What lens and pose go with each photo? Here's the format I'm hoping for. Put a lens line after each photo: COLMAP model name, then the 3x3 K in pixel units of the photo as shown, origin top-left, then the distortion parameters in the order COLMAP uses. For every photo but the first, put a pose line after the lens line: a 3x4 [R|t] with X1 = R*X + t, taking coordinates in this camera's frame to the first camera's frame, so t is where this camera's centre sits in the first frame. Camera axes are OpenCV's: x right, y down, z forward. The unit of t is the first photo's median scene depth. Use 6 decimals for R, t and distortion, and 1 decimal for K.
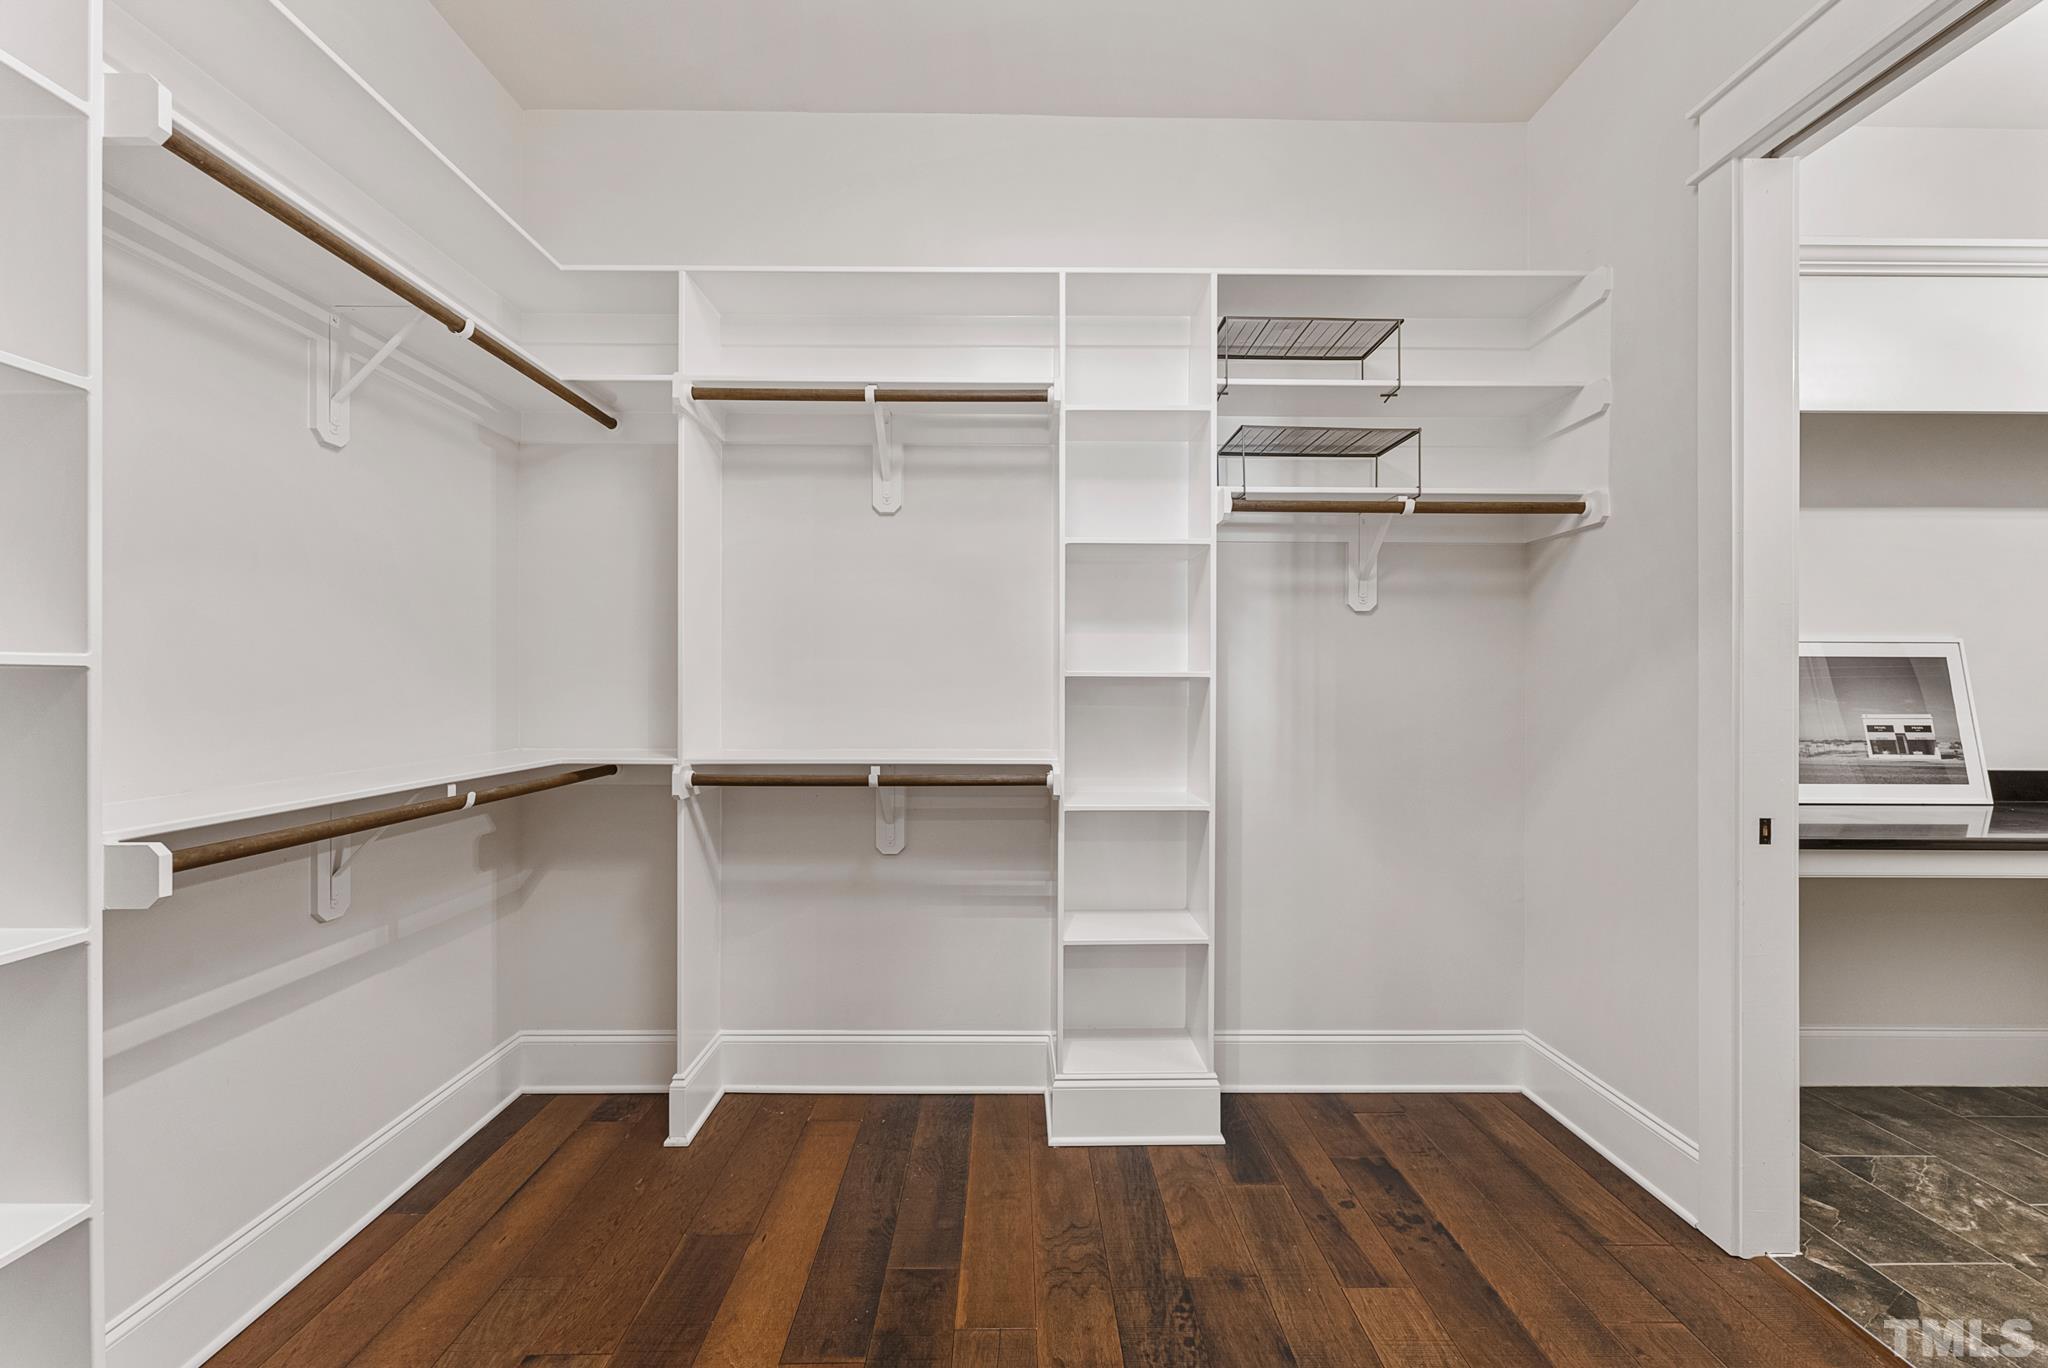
lens RADIAL K [[817.4, 0, 1019.3], [0, 817.4, 698.1], [0, 0, 1]] dist [-0.001549, 0.000117]
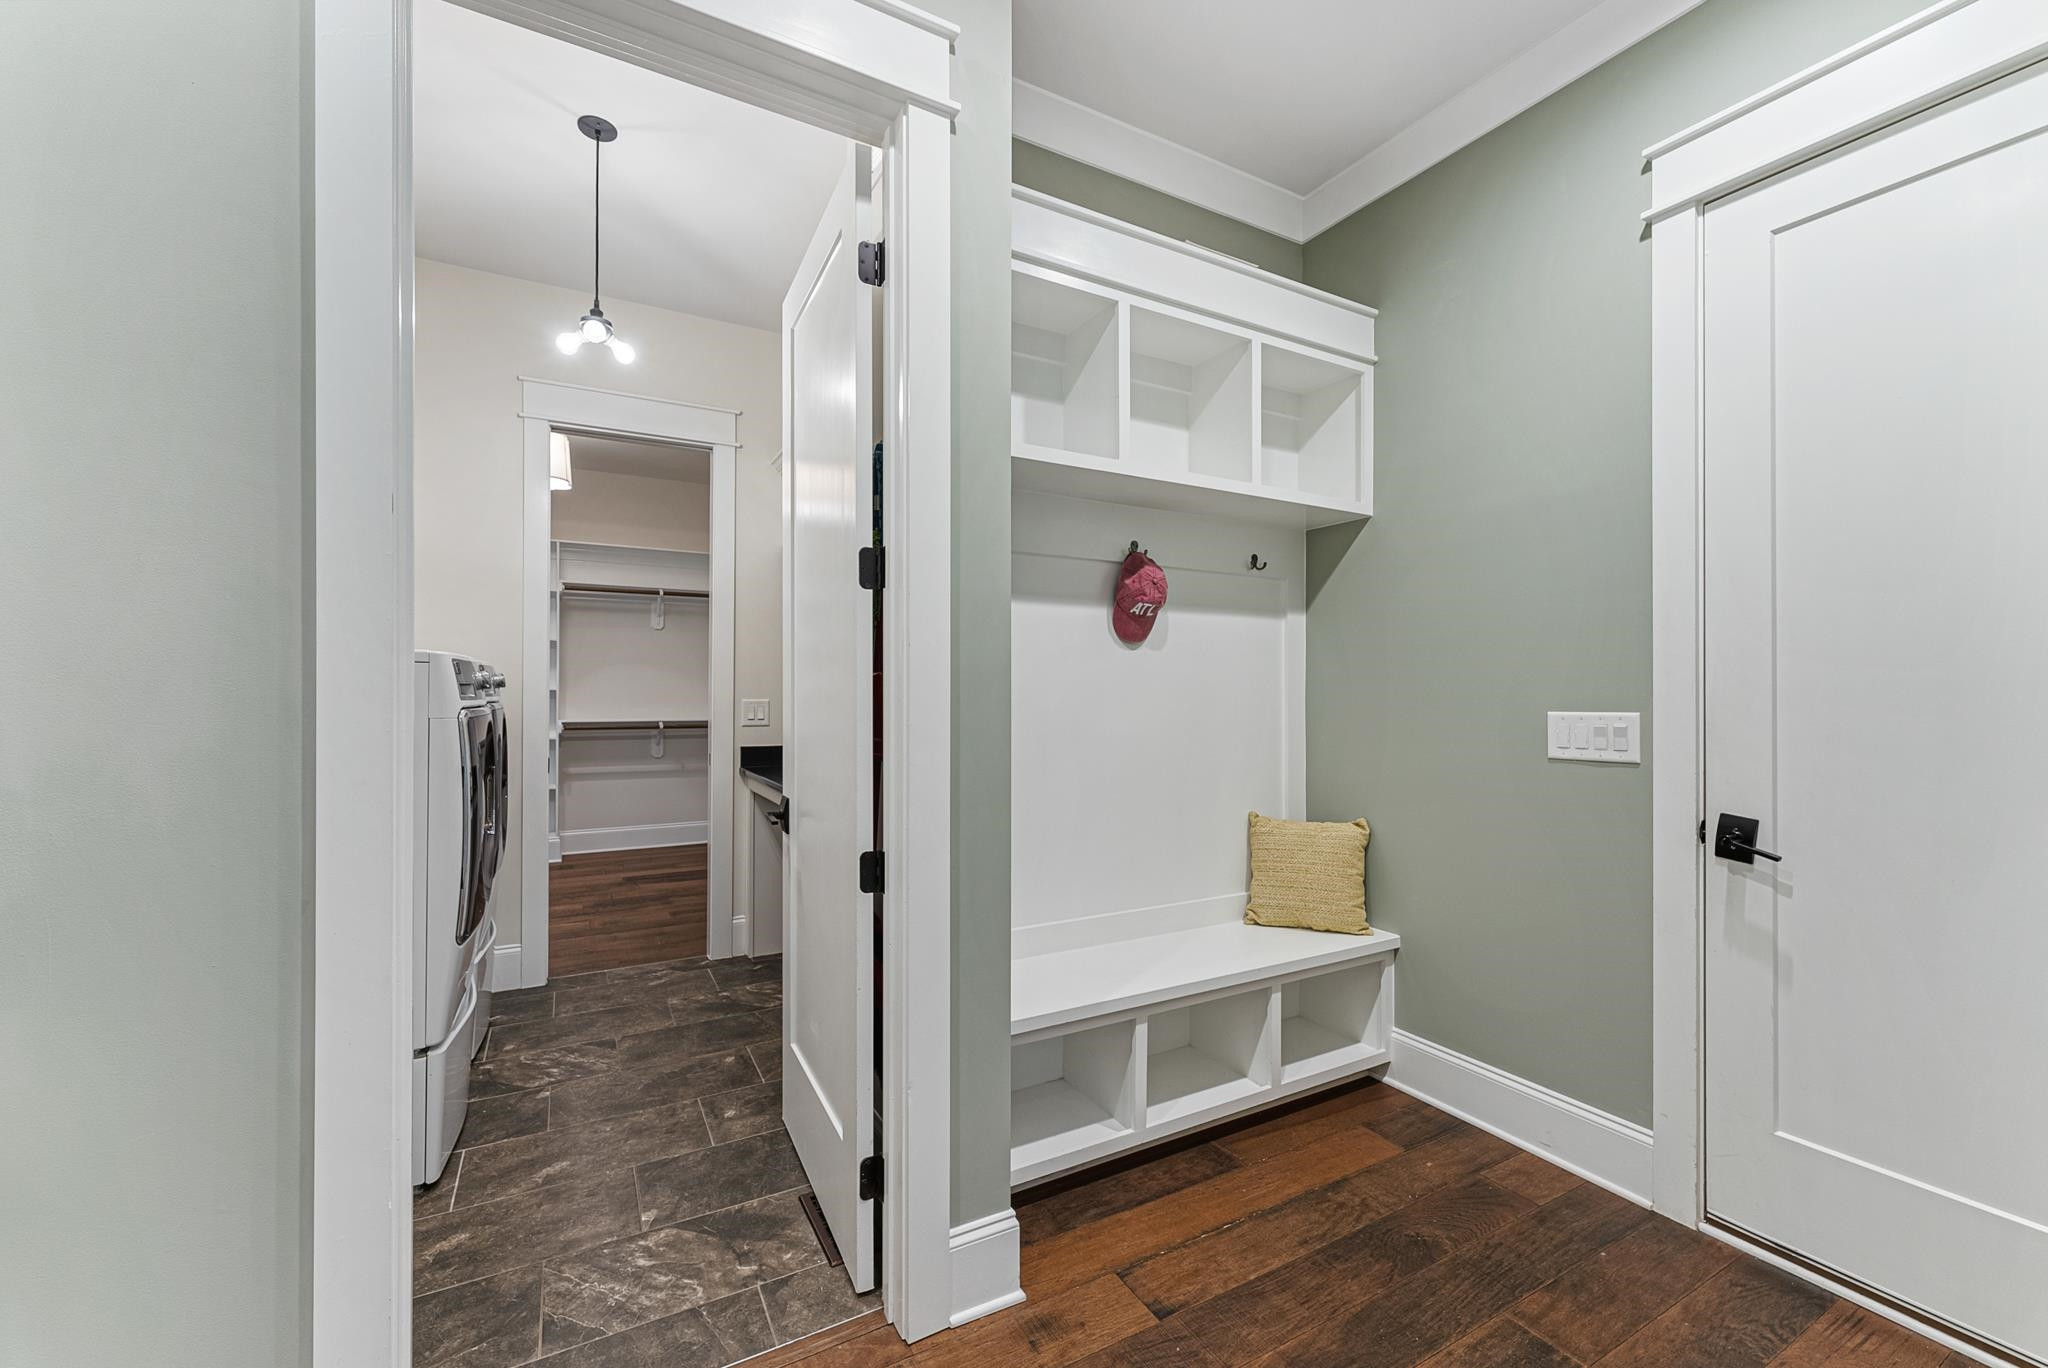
lens RADIAL K [[819.7, 0, 1015.9], [0, 819.7, 689.4], [0, 0, 1]] dist [-0.001122, 0.000083]
pose [[0.469520, -0.008217, -0.882884, 3.393232], [-0.015052, 0.999737, -0.017309, 0.000943], [0.882794, 0.021416, 0.469272, 0.719147]]
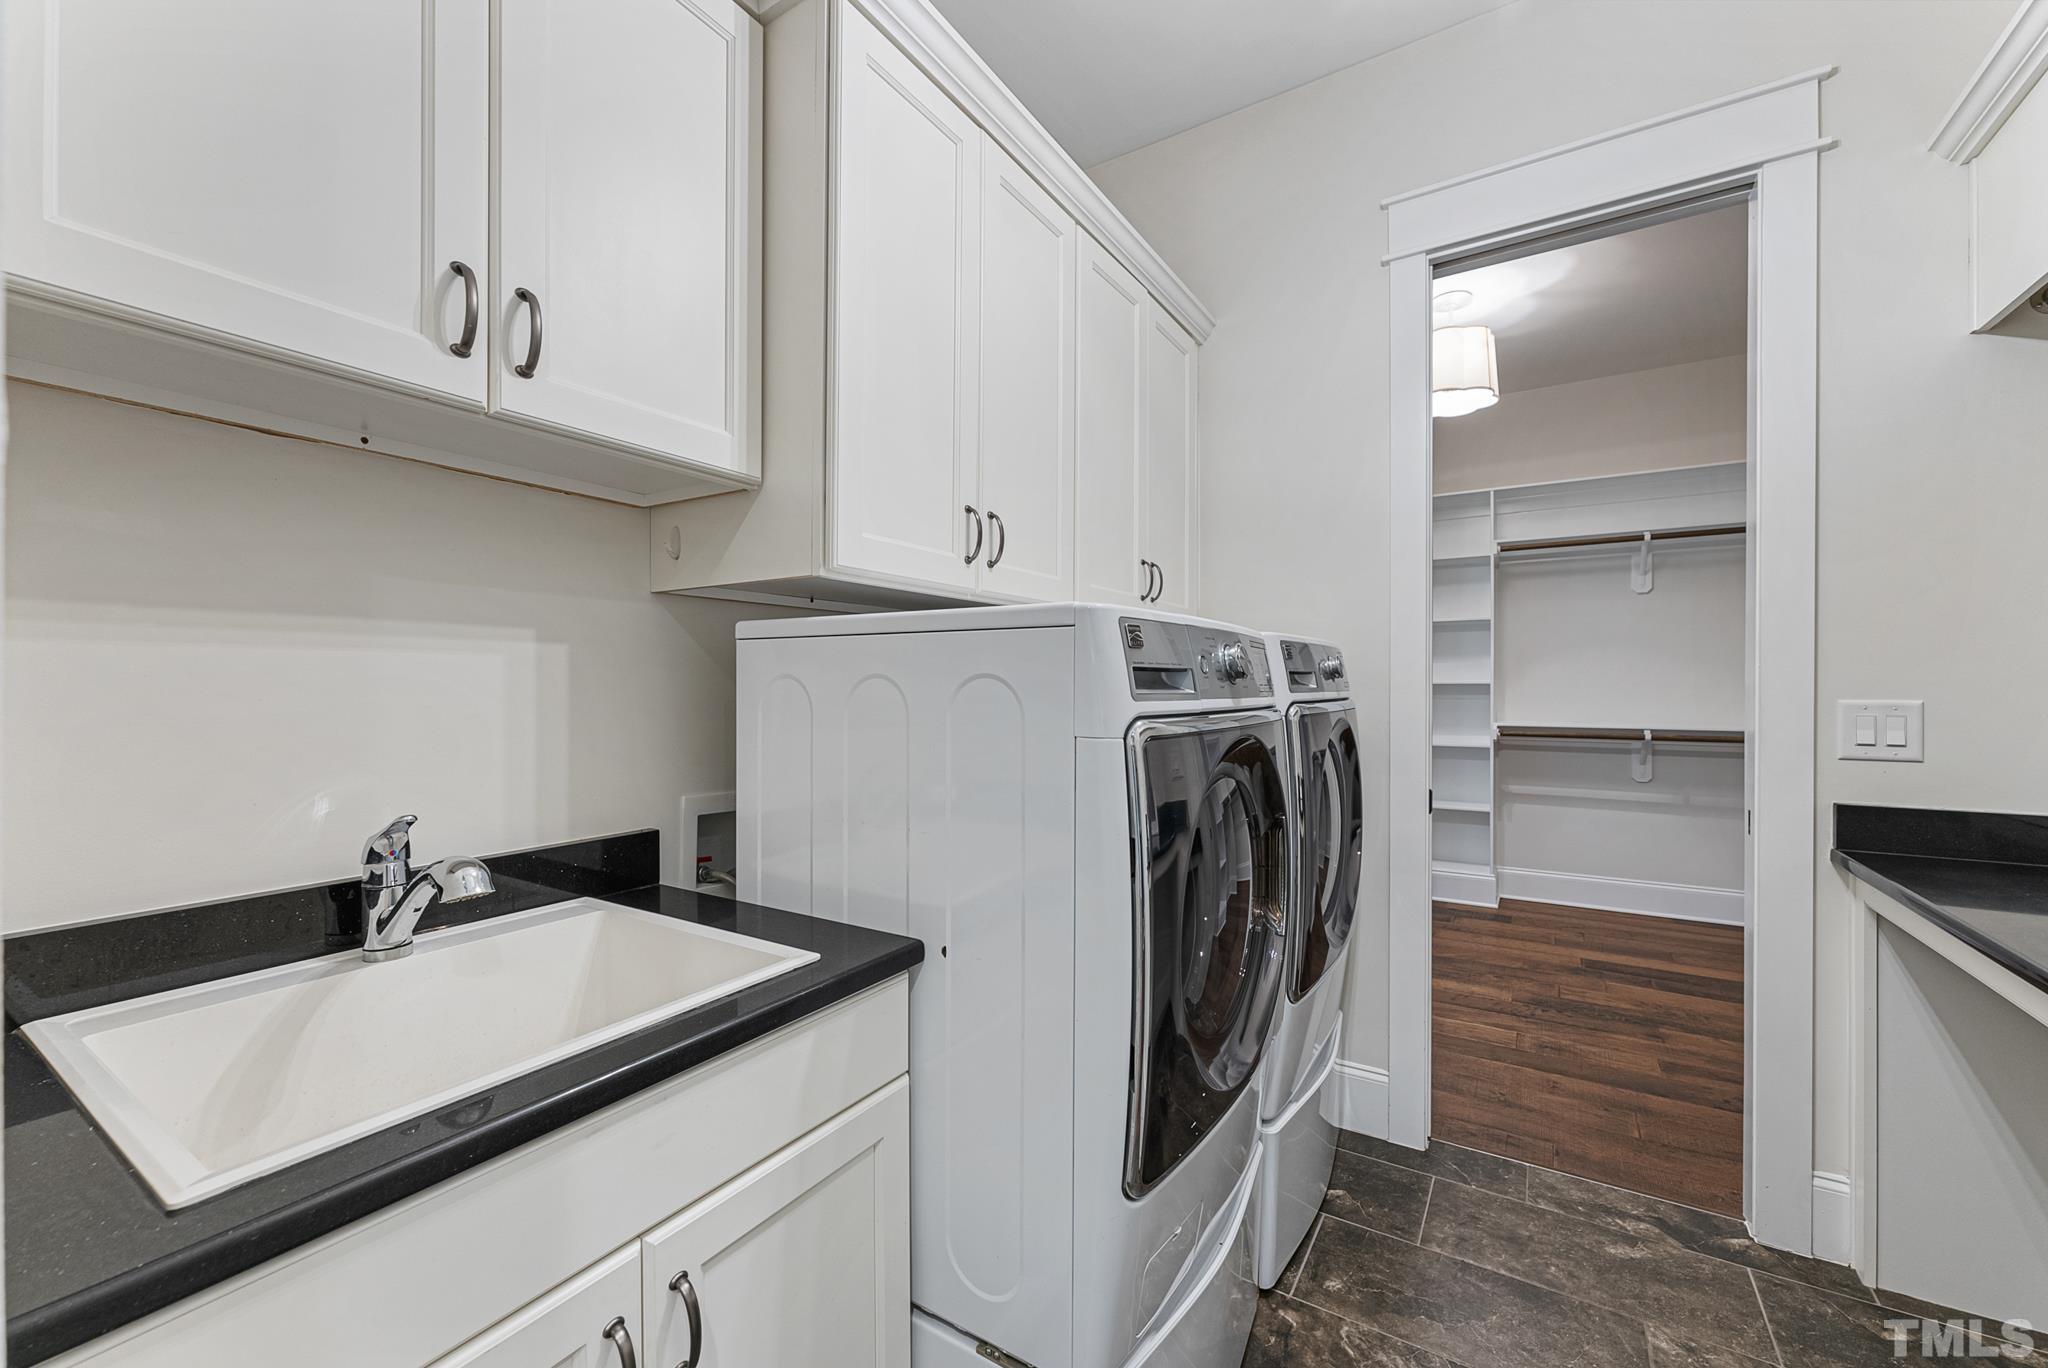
lens RADIAL K [[819.7, 0, 1015.9], [0, 819.7, 689.4], [0, 0, 1]] dist [-0.001122, 0.000083]
pose [[-0.552440, -0.002304, -0.833549, 2.449492], [-0.015363, 0.999854, 0.007418, -0.003764], [0.833411, 0.016904, -0.552395, 0.823271]]
